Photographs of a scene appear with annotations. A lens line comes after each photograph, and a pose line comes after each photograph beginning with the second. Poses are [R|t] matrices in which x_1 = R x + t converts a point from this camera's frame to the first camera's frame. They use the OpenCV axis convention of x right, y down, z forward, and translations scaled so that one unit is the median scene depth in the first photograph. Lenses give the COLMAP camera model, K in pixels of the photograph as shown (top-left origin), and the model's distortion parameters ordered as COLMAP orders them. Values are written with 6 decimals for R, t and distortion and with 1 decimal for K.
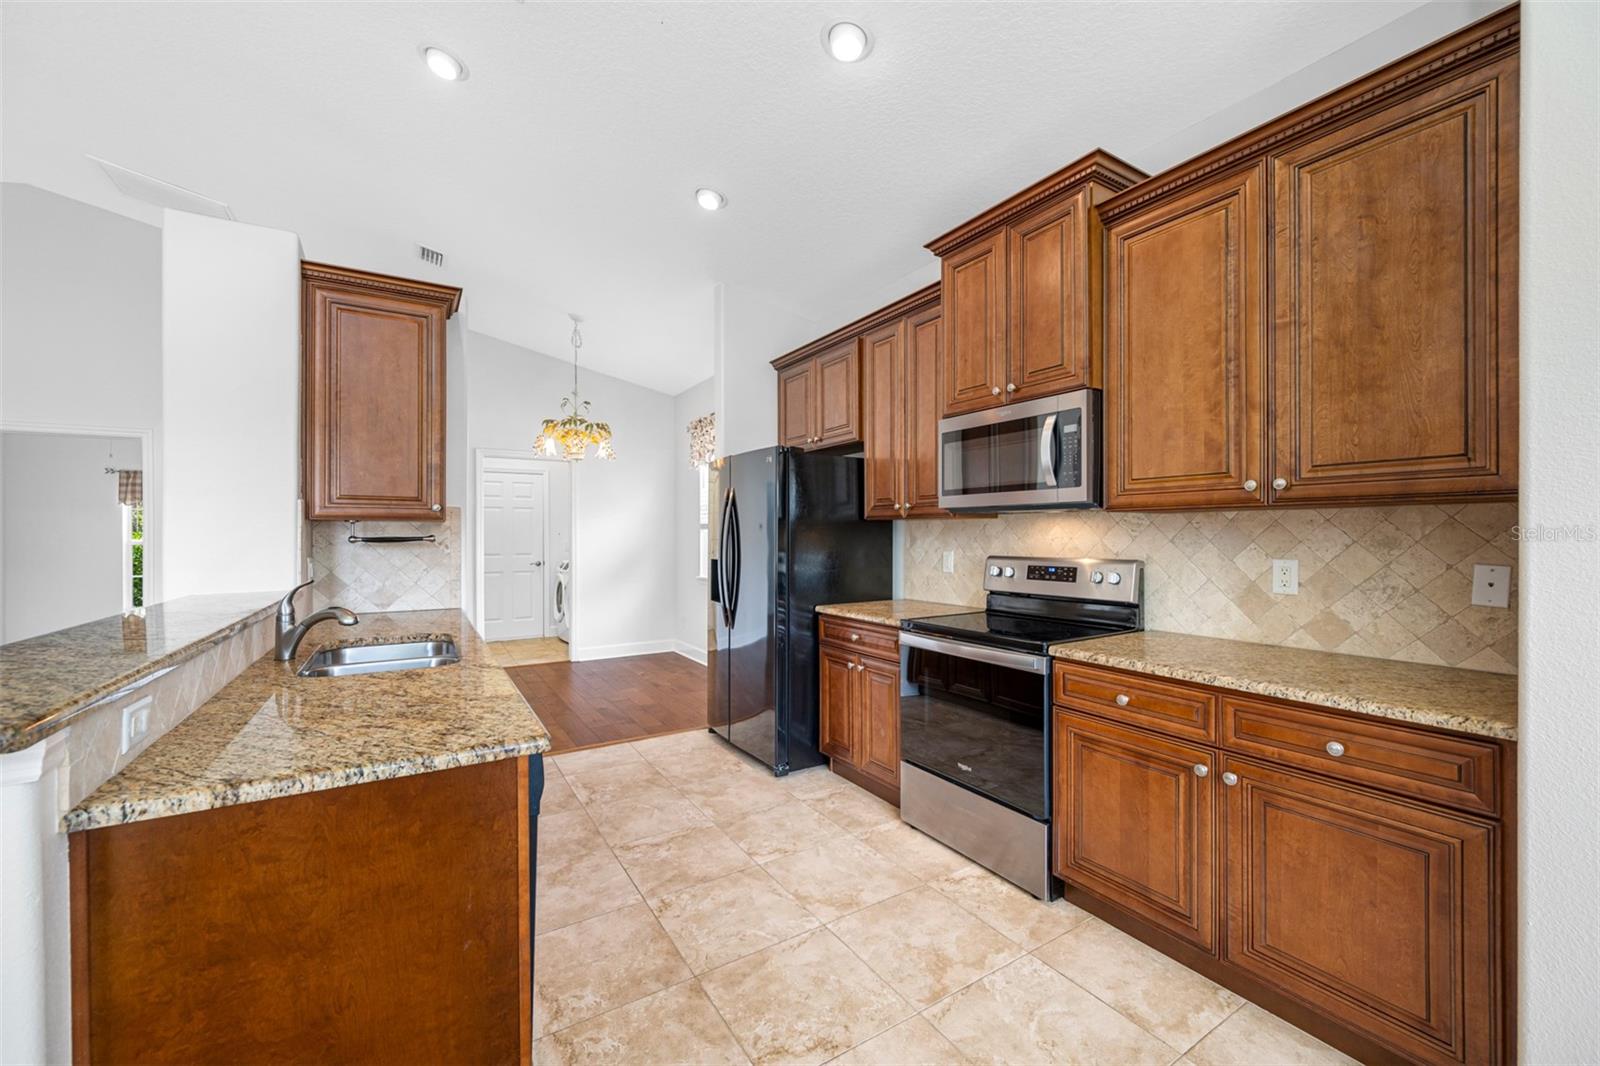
lens RADIAL K [[639.2, 0, 800.3], [0, 639.2, 534.2], [0, 0, 1]] dist [-0.009769, -0.000538]
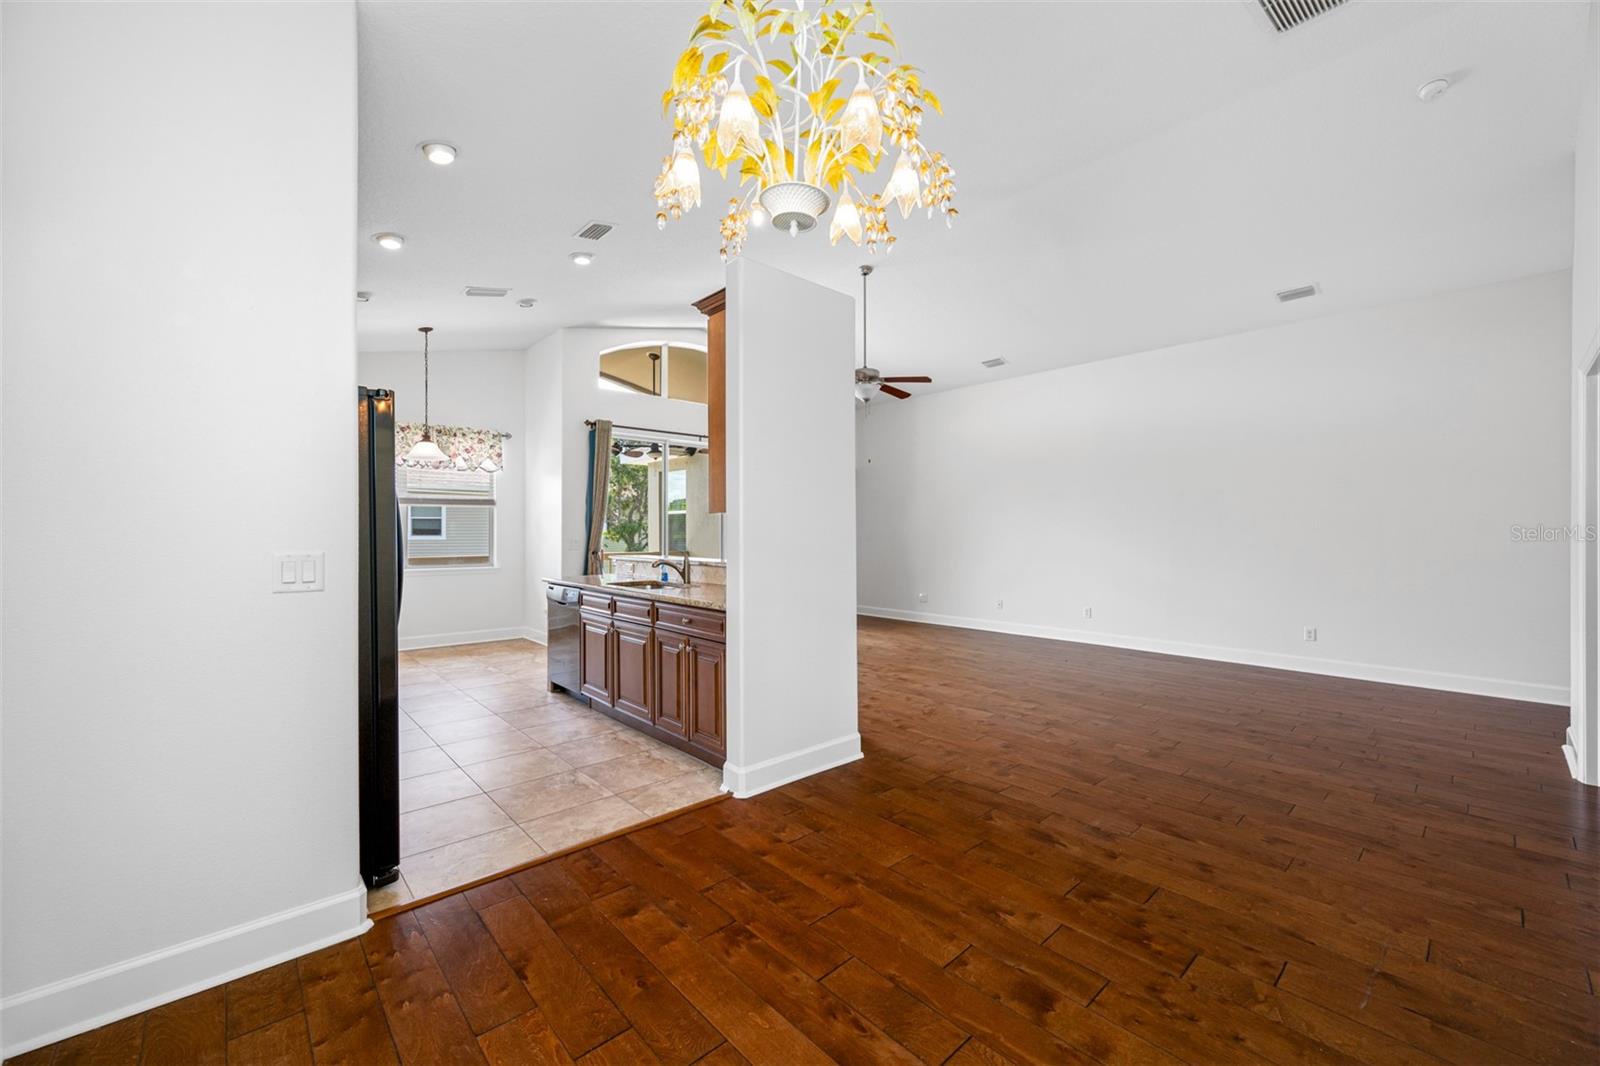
lens RADIAL K [[639.2, 0, 803.3], [0, 639.2, 534.0], [0, 0, 1]] dist [-0.009769, -0.000538]
pose [[-0.984058, 0.004588, -0.177787, -0.516704], [0.003682, 0.999978, 0.005429, 0.008062], [0.177808, 0.004688, -0.984054, 2.105584]]
